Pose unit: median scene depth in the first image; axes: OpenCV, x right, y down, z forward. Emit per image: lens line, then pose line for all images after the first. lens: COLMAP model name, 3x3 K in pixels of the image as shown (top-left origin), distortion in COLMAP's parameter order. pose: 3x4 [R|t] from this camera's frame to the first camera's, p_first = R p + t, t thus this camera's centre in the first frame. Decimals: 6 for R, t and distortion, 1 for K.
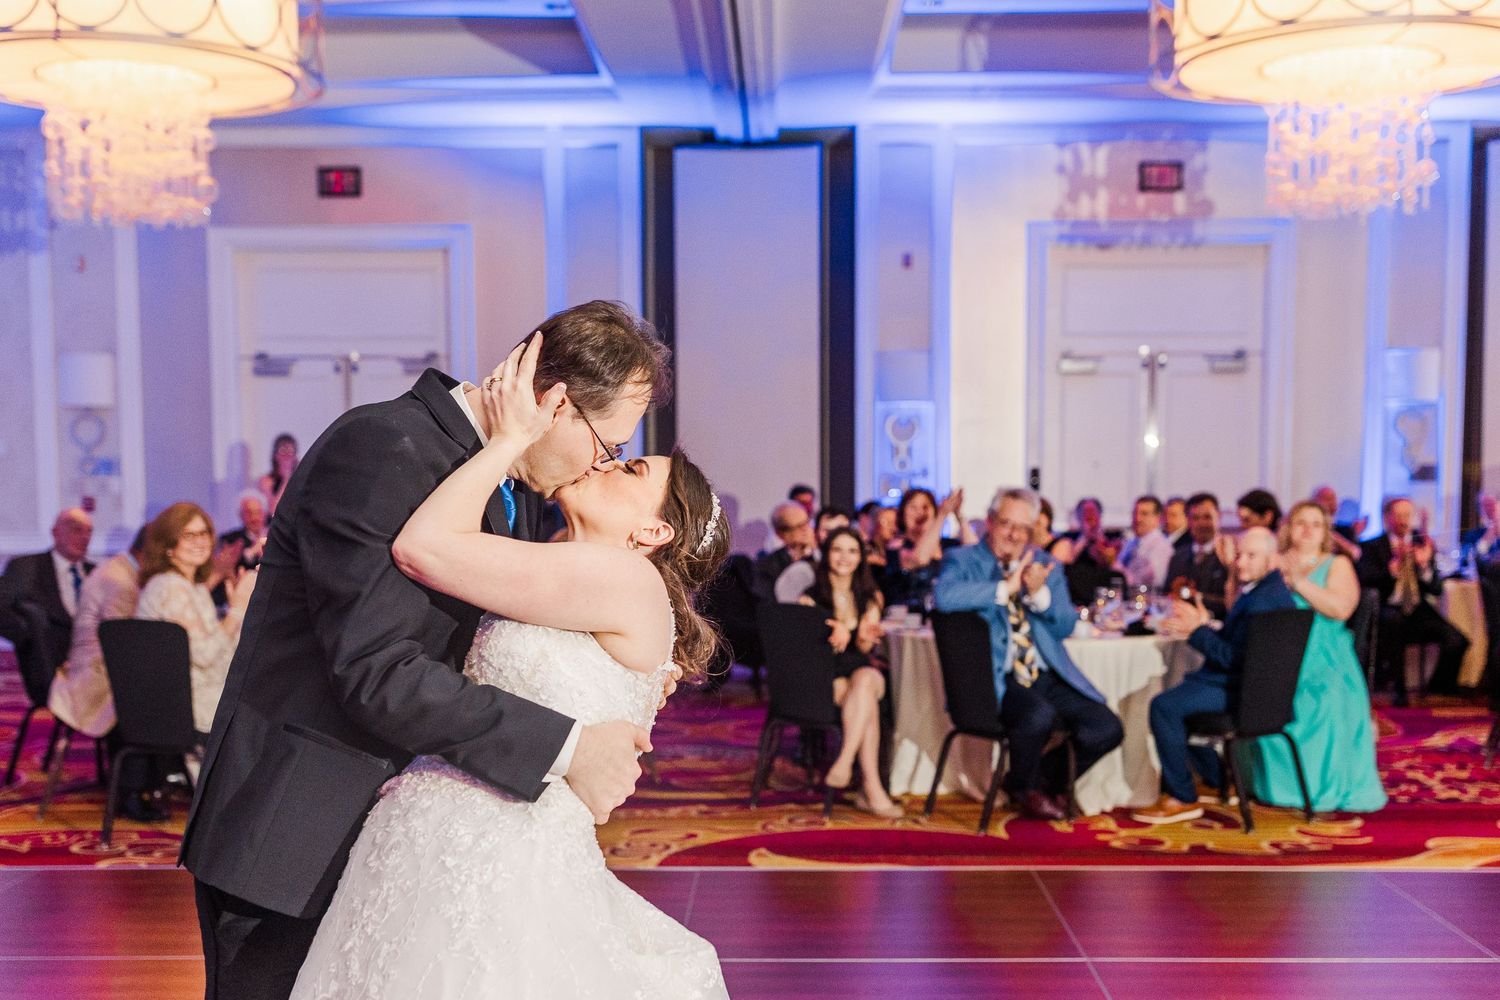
lens RADIAL K [[1517.0, 0, 750.0], [0, 1517.0, 500.0], [0, 0, 1]] dist [-0.004894, -0.005131]
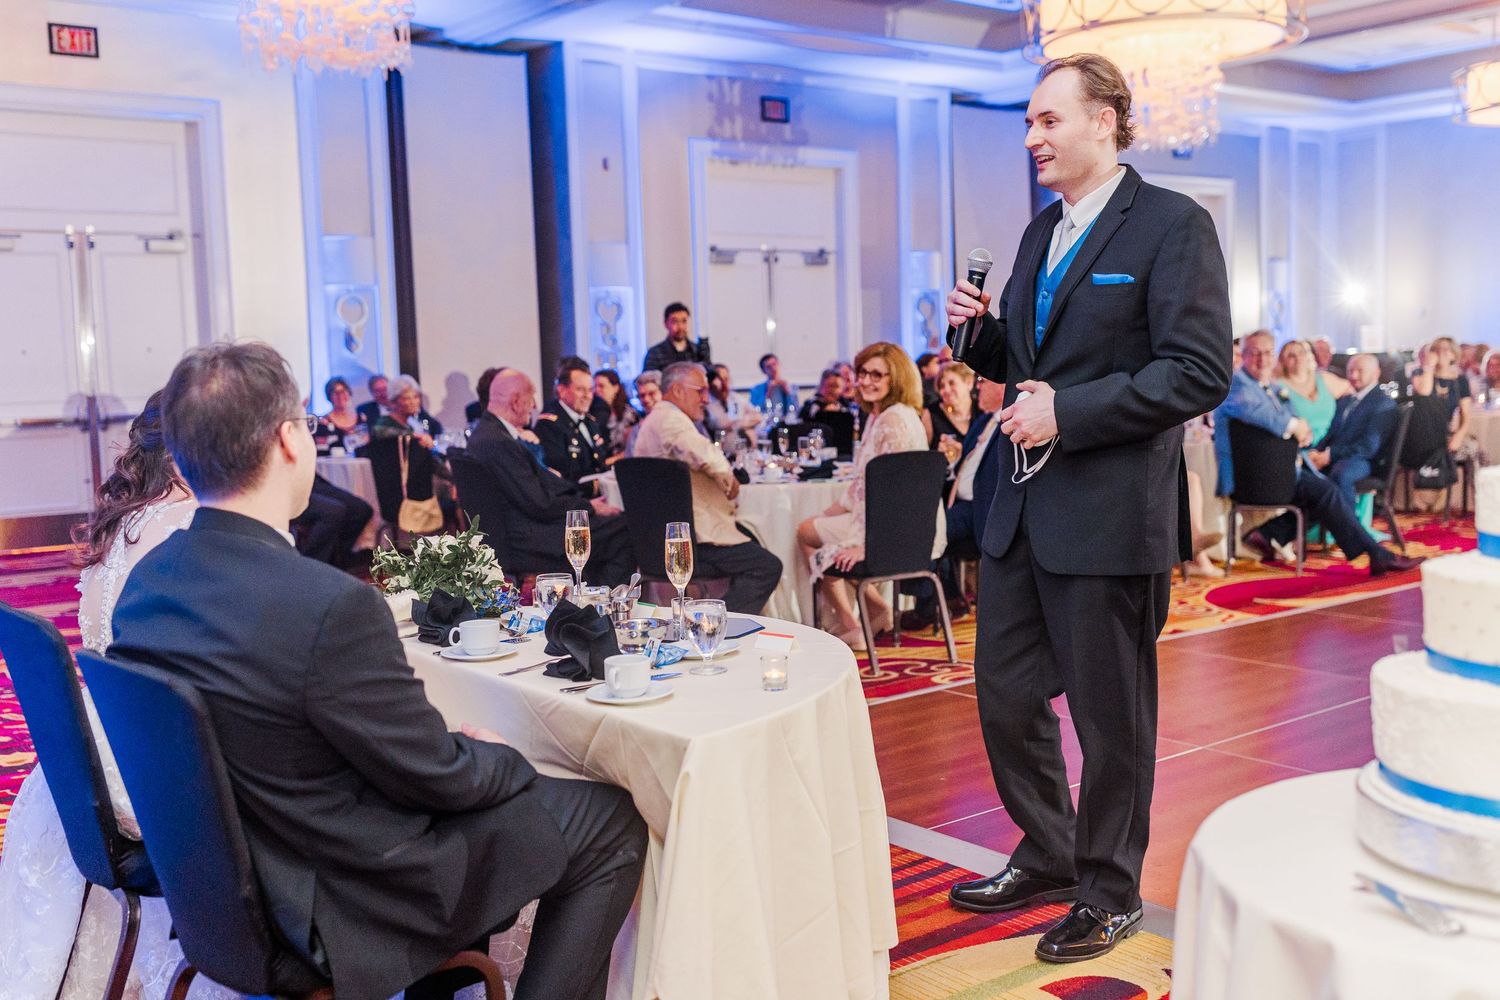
lens RADIAL K [[1517.0, 0, 750.0], [0, 1517.0, 500.0], [0, 0, 1]] dist [-0.004894, -0.005131]
pose [[0.773471, -0.077673, 0.629054, -0.617256], [0.028764, 0.995742, 0.087581, 0.000743], [-0.633179, -0.049647, 0.772412, 0.015605]]
